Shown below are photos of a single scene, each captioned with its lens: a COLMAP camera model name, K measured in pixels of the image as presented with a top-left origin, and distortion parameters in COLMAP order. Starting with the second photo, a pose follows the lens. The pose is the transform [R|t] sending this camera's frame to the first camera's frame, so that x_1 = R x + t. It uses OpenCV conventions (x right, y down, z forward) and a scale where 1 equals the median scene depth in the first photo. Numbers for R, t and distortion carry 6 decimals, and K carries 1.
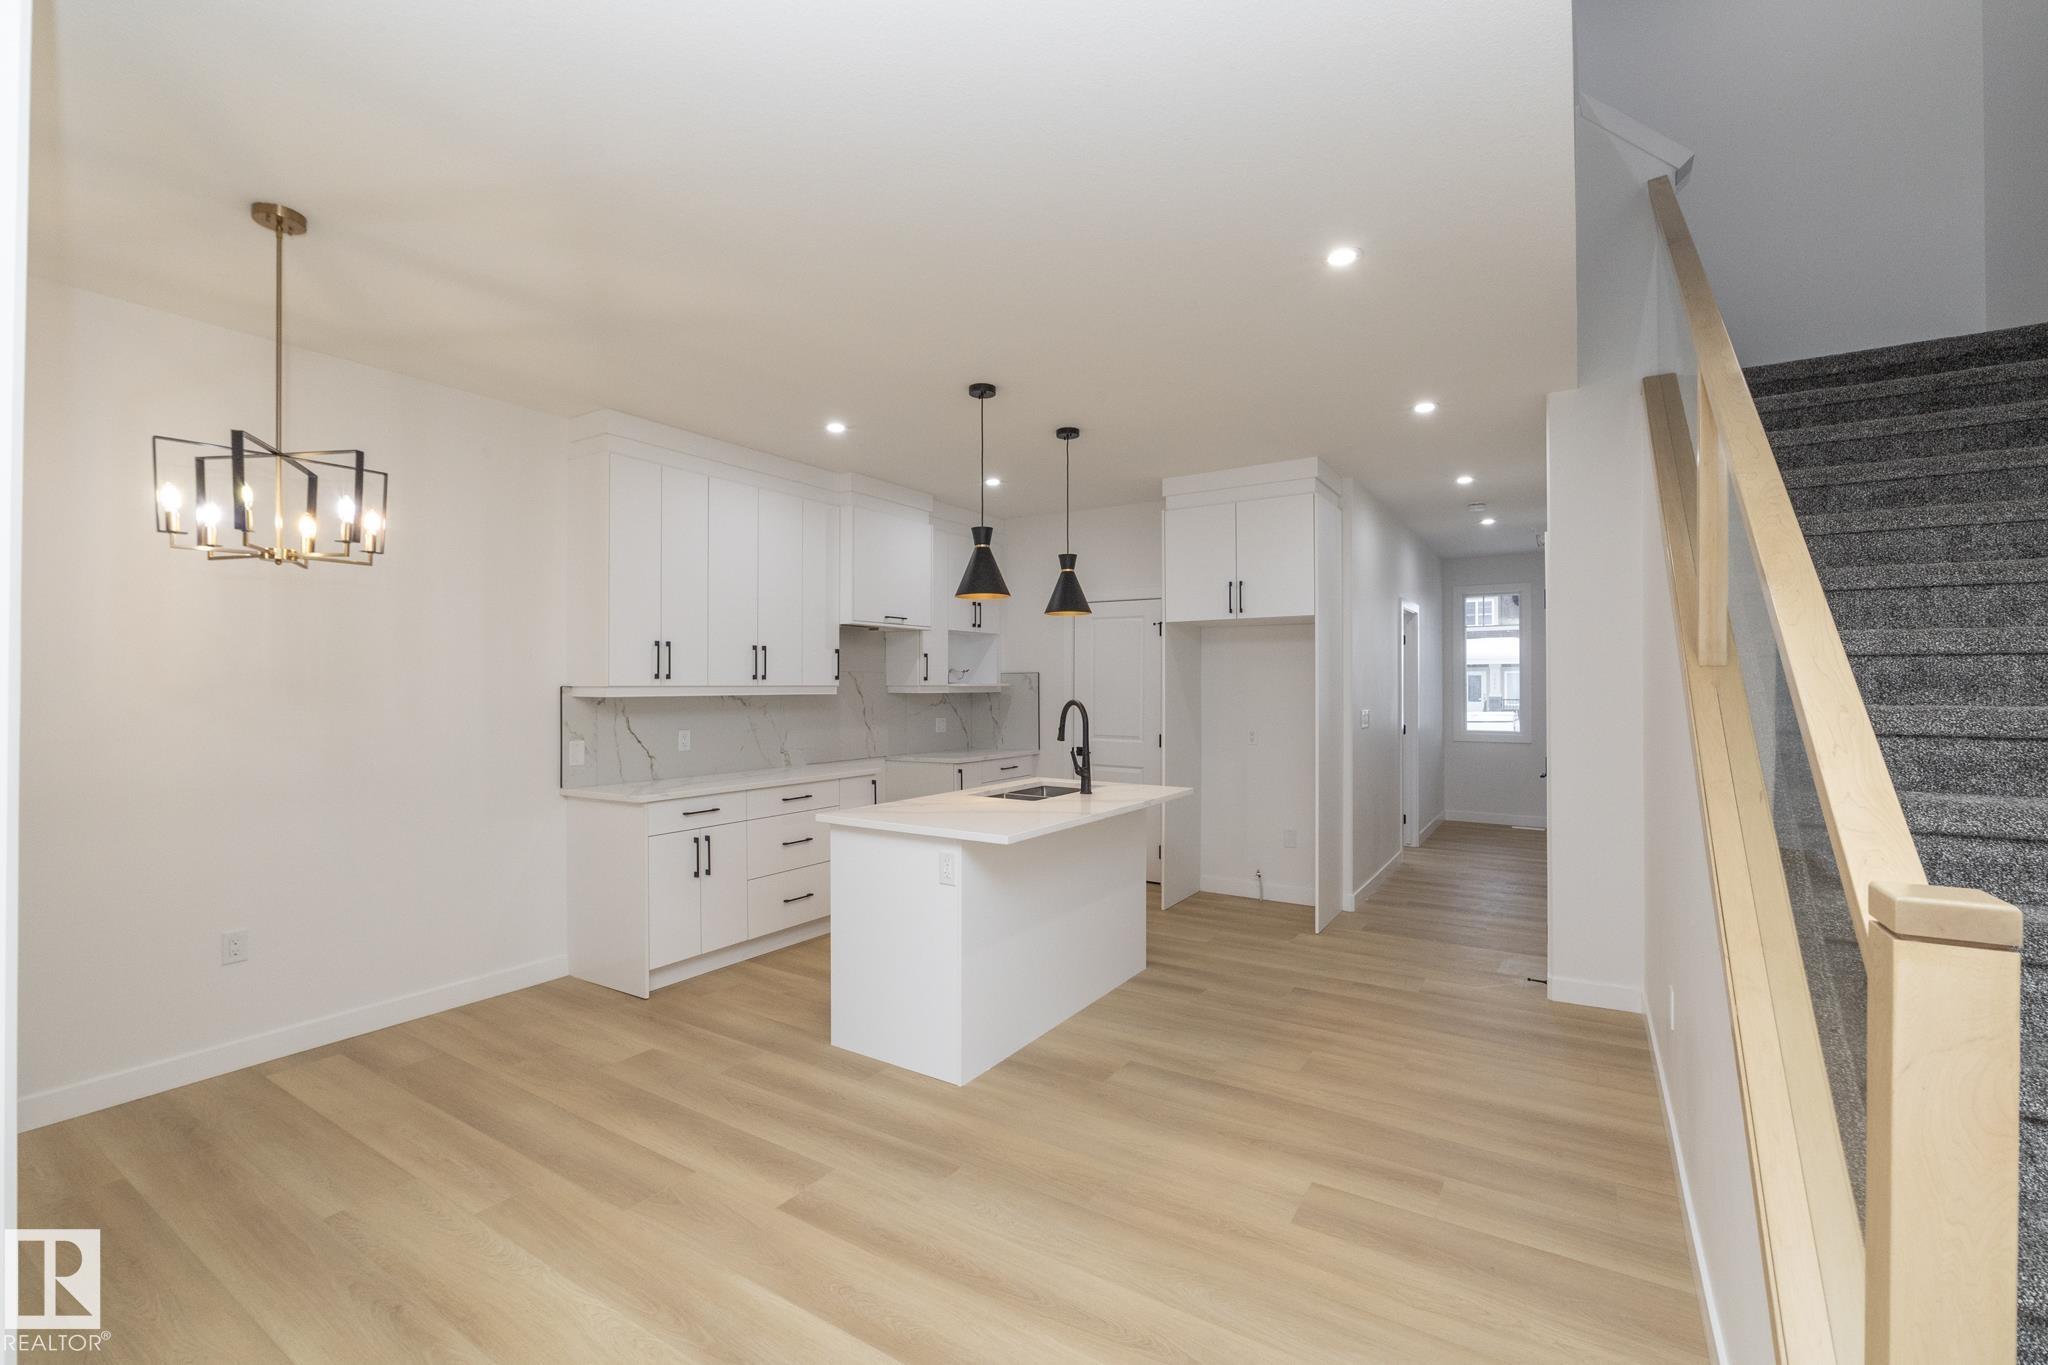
lens RADIAL K [[858.1, 0, 1024.0], [0, 858.1, 682.5], [0, 0, 1]] dist [0.001378, -0.000026]
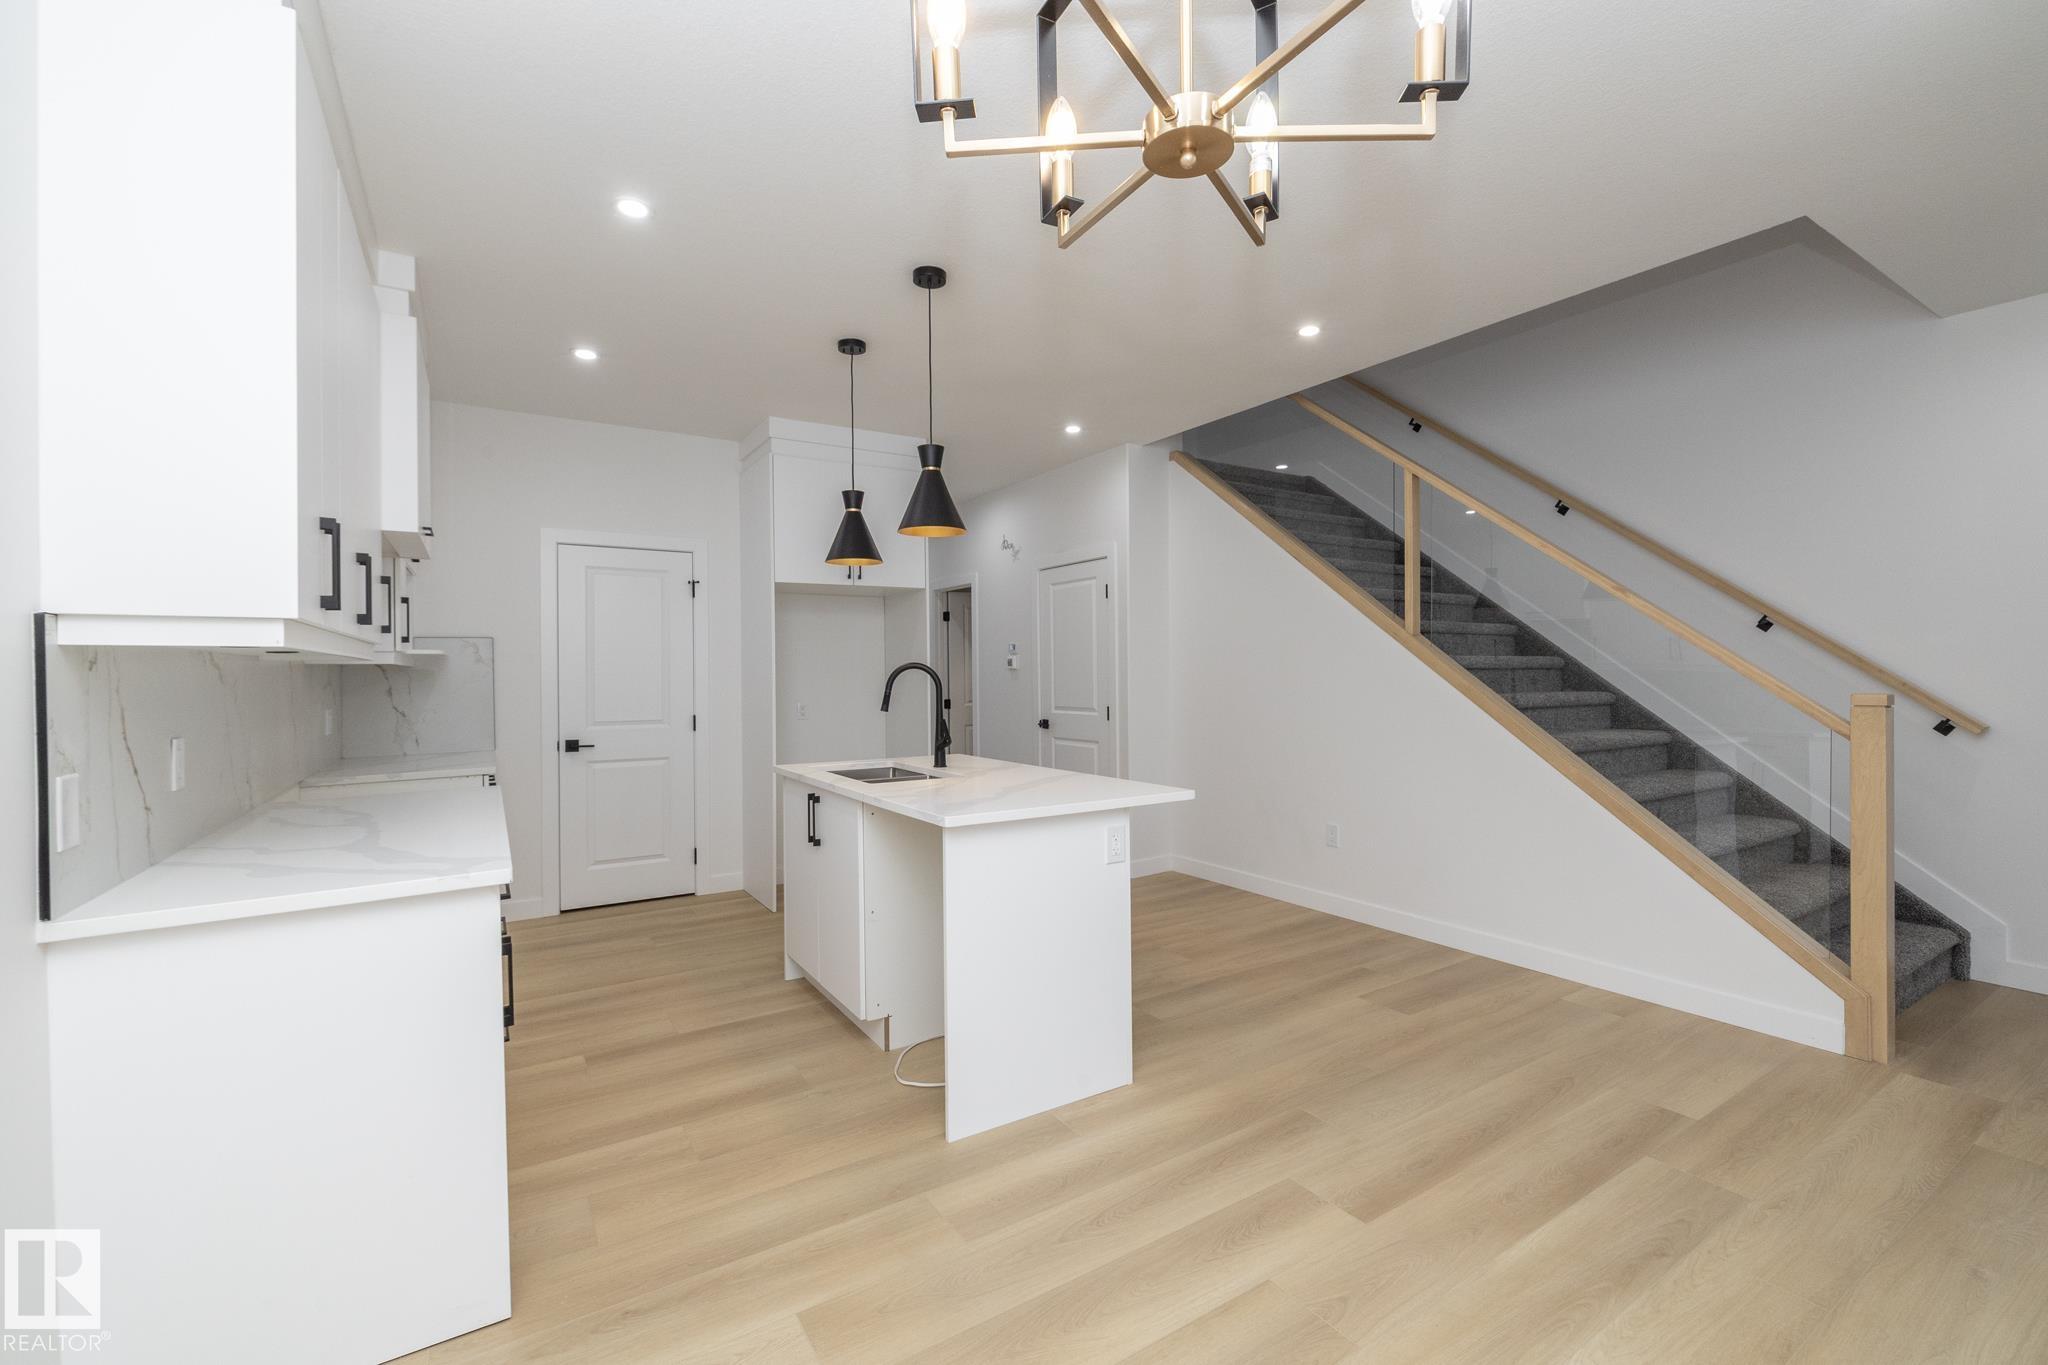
lens RADIAL K [[858.1, 0, 1024.0], [0, 858.1, 682.5], [0, 0, 1]] dist [0.001378, -0.000026]
pose [[0.425312, -0.011577, 0.904973, -0.829841], [0.003621, 0.999932, 0.011090, 0.037321], [-0.905040, -0.001440, 0.425325, 0.644317]]
